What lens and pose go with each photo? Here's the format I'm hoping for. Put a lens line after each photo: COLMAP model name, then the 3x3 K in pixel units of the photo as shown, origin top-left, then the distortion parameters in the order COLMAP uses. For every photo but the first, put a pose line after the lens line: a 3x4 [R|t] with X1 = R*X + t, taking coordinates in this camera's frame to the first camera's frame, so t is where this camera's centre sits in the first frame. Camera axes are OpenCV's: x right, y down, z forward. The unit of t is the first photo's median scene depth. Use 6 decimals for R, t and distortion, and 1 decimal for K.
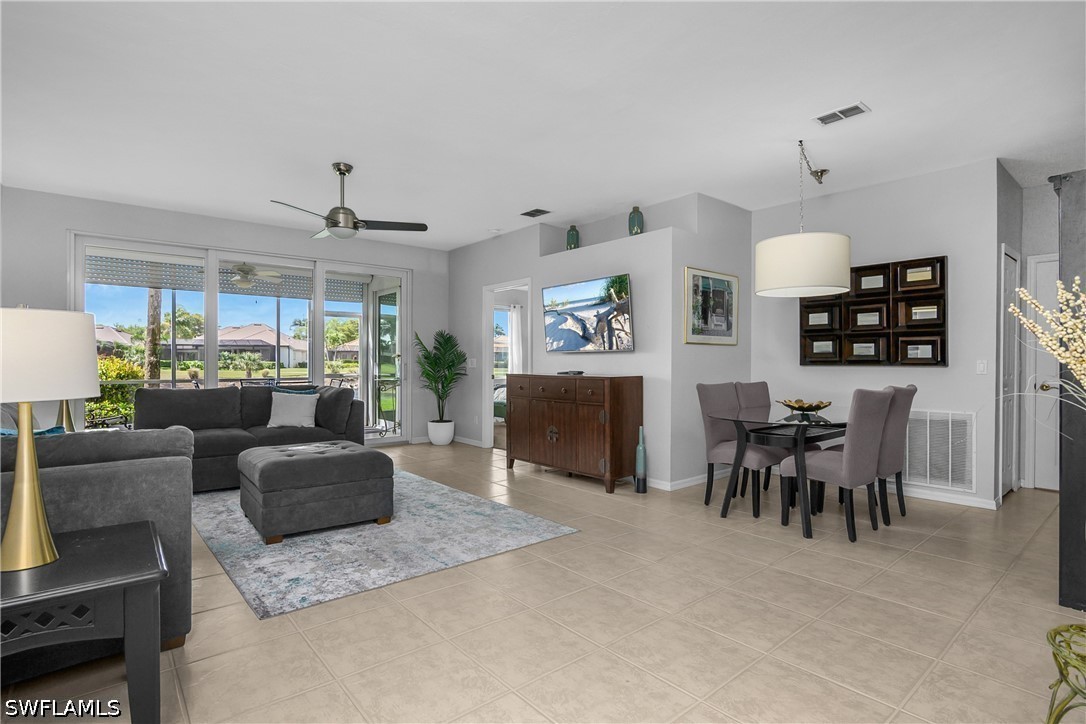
lens RADIAL K [[539.2, 0, 537.5], [0, 539.2, 365.2], [0, 0, 1]] dist [-0.023547, 0.000570]
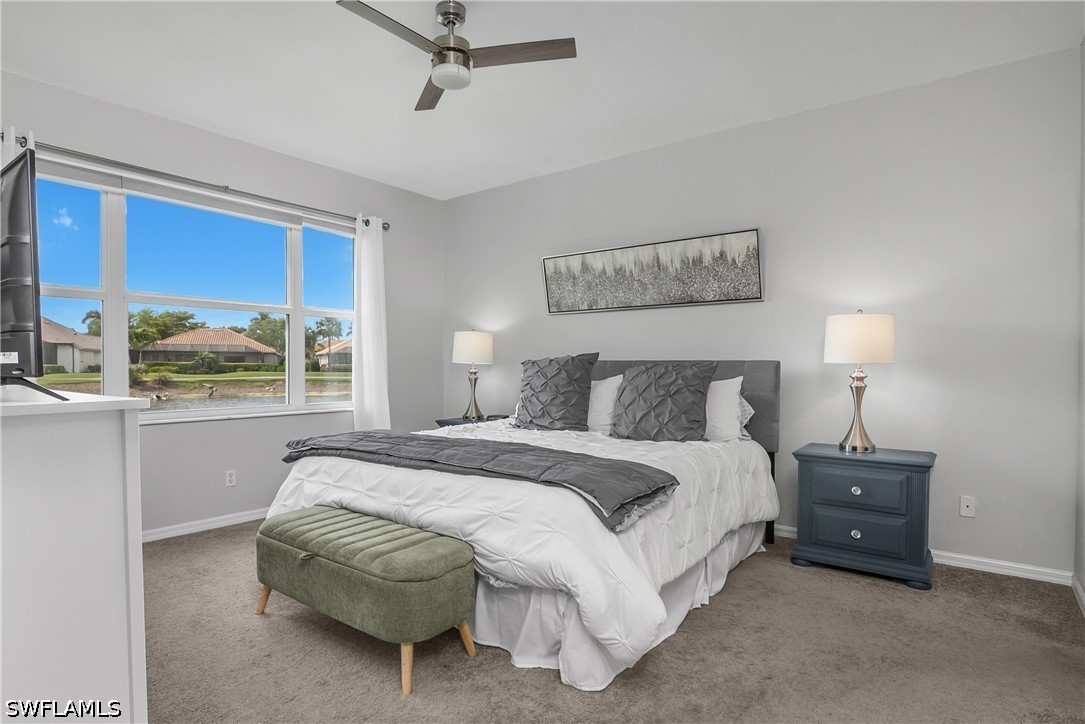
lens RADIAL K [[563.7, 0, 542.9], [0, 563.7, 368.6], [0, 0, 1]] dist [-0.022389, -0.000680]
pose [[0.971697, -0.007003, 0.236126, -0.037726], [0.006044, 0.999970, 0.004787, -0.009246], [-0.236153, -0.003224, 0.971711, 1.394163]]
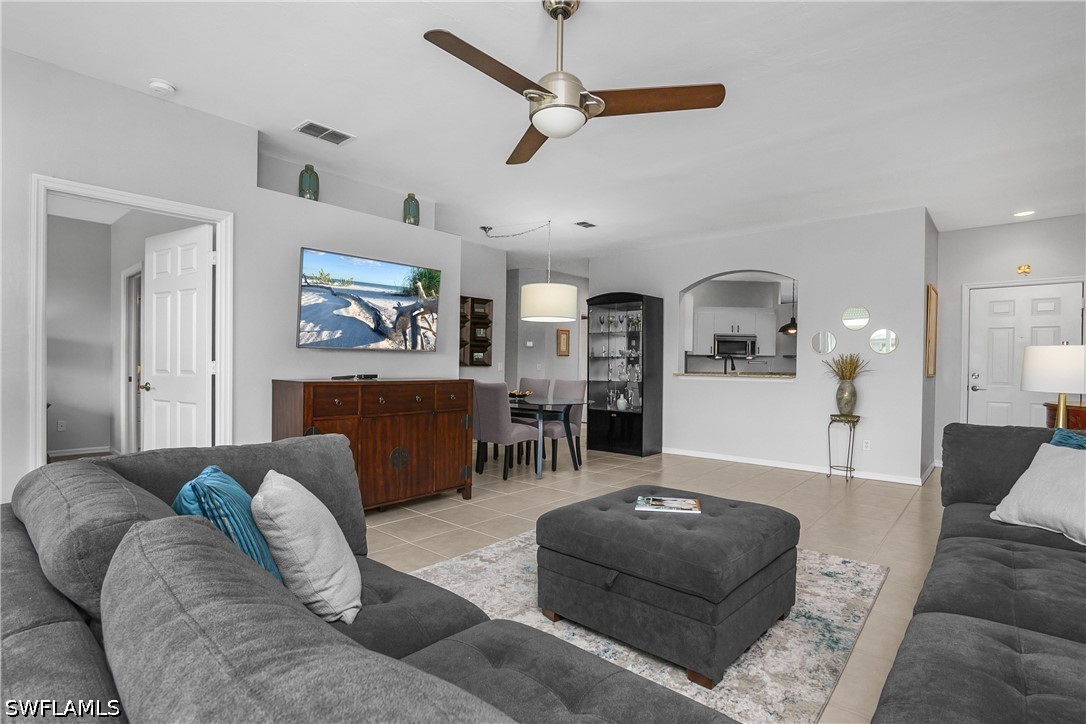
lens RADIAL K [[539.2, 0, 537.5], [0, 539.2, 365.2], [0, 0, 1]] dist [-0.023547, 0.000570]
pose [[-0.150134, -0.004043, 0.988657, -0.801446], [-0.007721, 0.999966, 0.002917, -0.006898], [-0.988635, -0.007195, -0.150161, 0.962942]]
